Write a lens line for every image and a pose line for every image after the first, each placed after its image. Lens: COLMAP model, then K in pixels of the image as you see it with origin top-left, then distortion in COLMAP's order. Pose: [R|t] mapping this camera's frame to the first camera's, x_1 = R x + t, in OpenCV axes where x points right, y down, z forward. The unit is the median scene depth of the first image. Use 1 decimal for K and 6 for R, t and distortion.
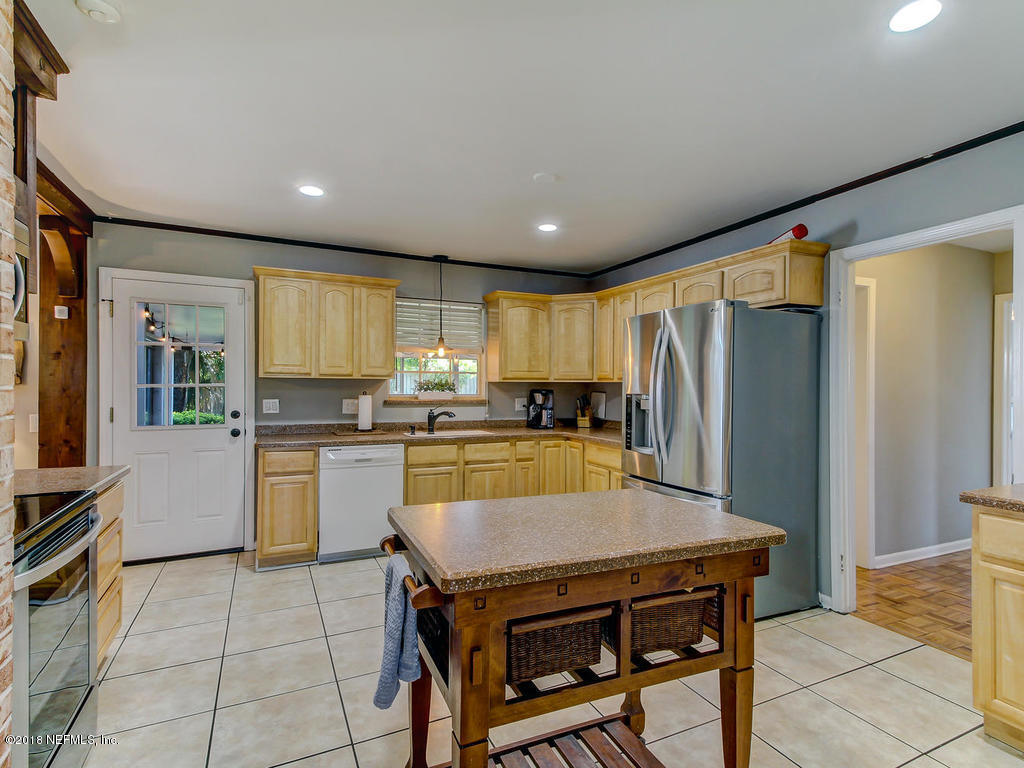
lens RADIAL K [[531.6, 0, 516.4], [0, 531.6, 388.5], [0, 0, 1]] dist [0.000575, 0.000412]
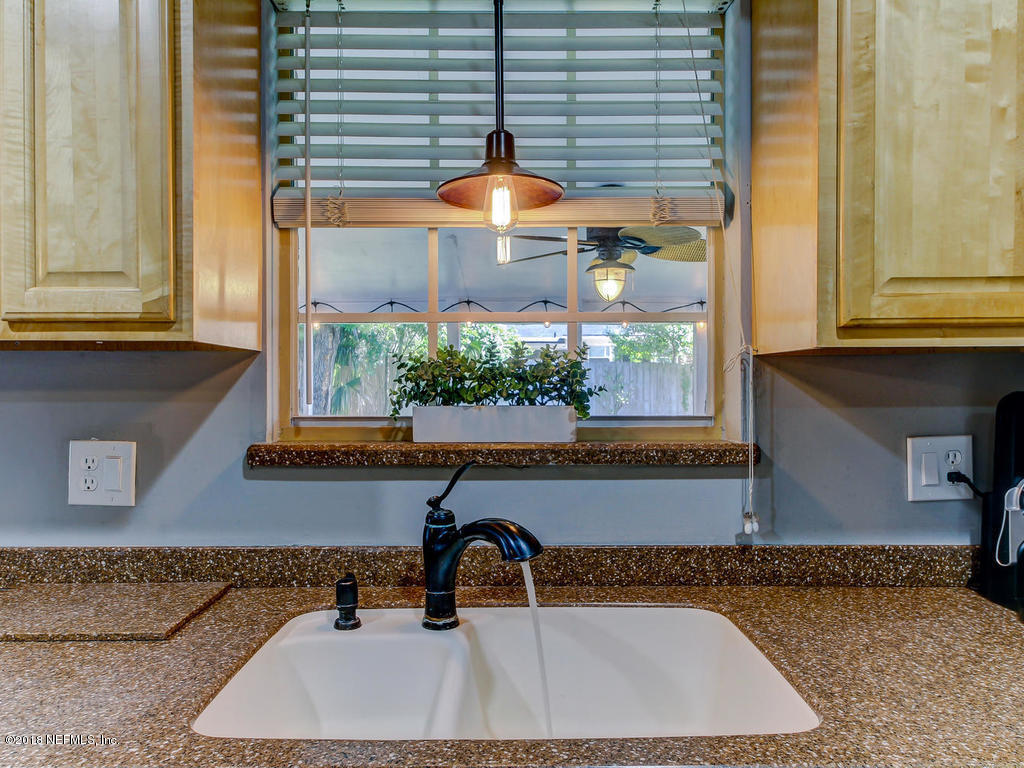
lens RADIAL K [[645.3, 0, 516.1], [0, 645.3, 392.5], [0, 0, 1]] dist [0.008218, 0.000517]
pose [[0.903106, -0.006186, -0.429374, -0.030903], [0.007361, 0.999972, 0.001076, 0.000478], [0.429355, -0.004132, 0.903126, 0.764819]]
